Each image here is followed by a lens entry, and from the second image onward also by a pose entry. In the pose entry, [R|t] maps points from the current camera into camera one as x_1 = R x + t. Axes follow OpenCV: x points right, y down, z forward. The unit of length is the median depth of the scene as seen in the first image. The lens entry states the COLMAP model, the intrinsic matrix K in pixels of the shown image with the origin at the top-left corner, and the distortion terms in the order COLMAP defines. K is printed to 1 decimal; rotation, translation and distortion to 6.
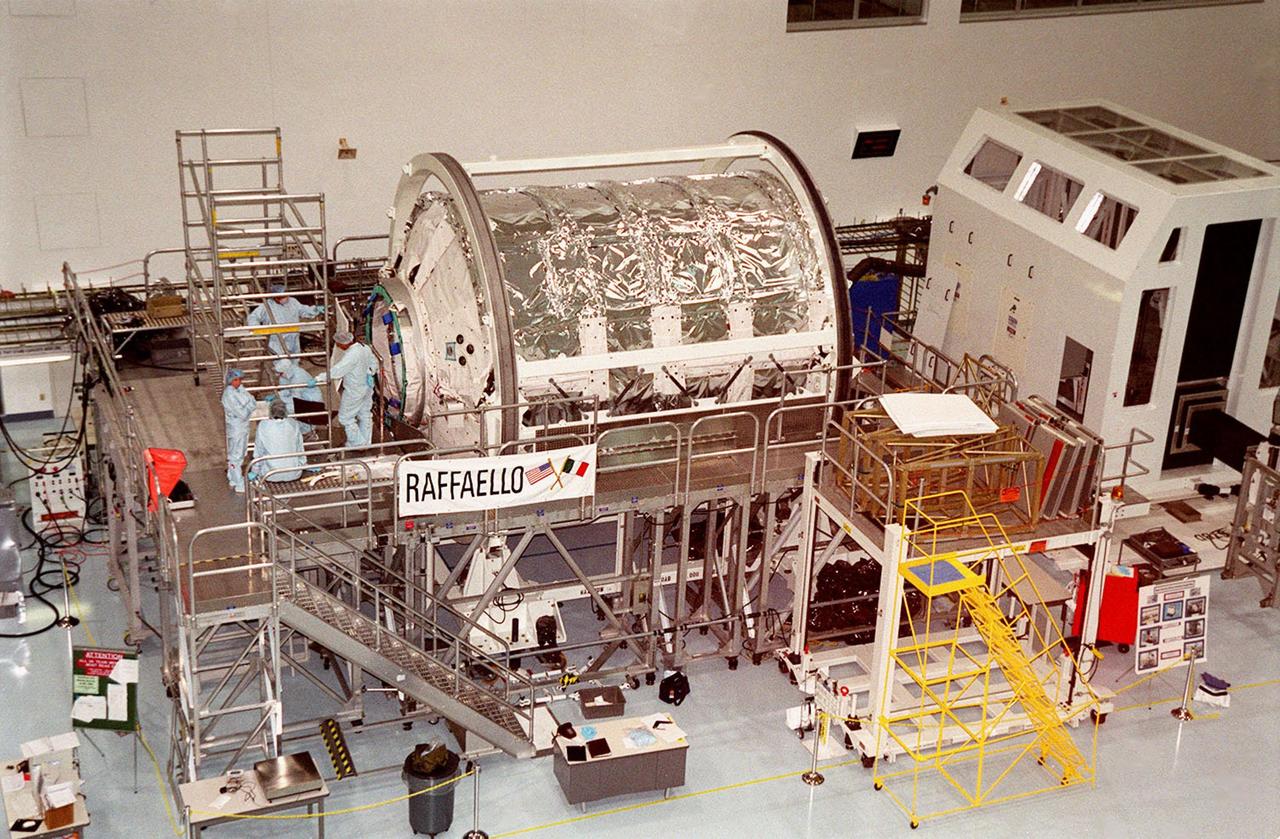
lens RADIAL K [[1892.6, 0, 640.0], [0, 1892.6, 419.5], [0, 0, 1]] dist [0.270655, 0.082987]
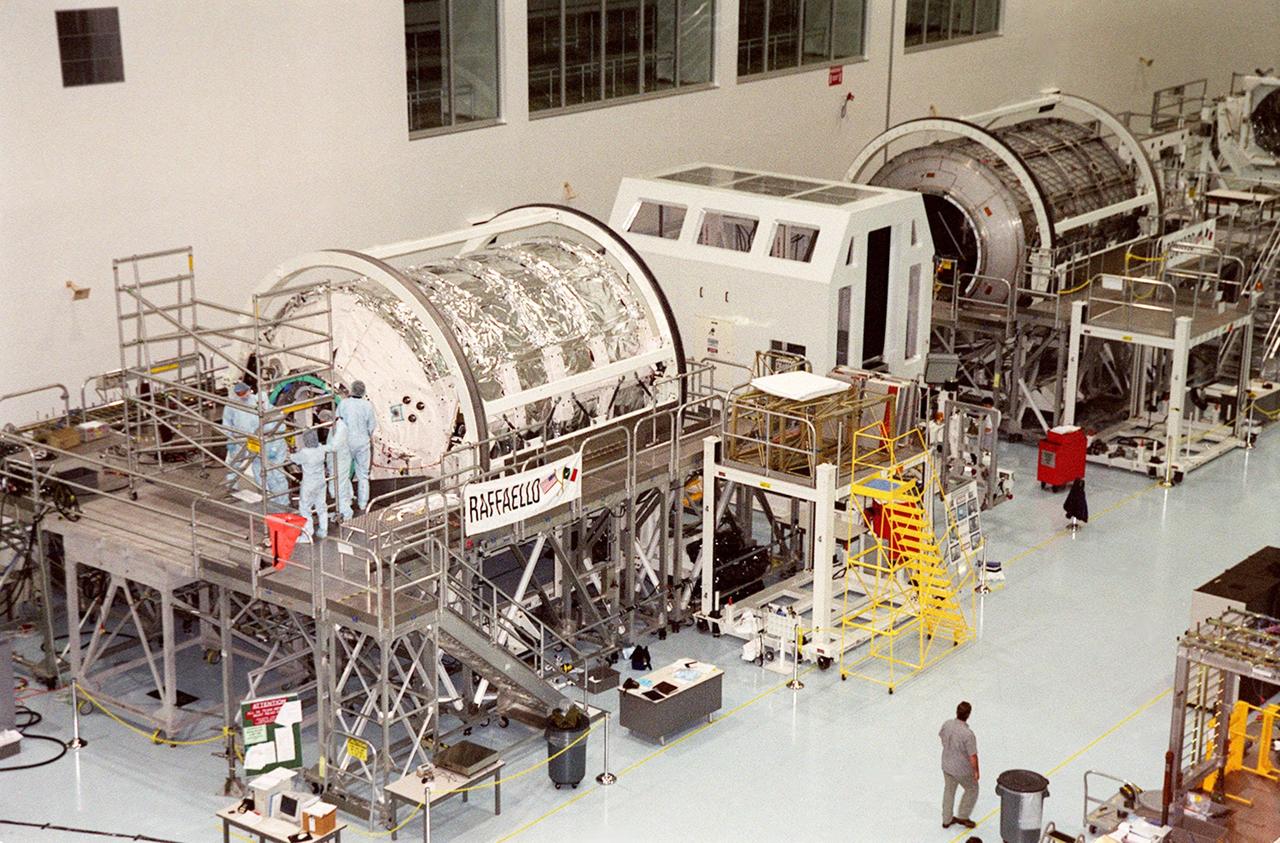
lens RADIAL K [[2189.0, 0, 640.0], [0, 2189.0, 421.5], [0, 0, 1]] dist [0.403904, -0.078786]
pose [[0.872510, -0.174338, 0.456434, -0.599727], [0.221458, 0.973815, -0.051379, 0.071369], [-0.435525, 0.145910, 0.888273, -0.233844]]
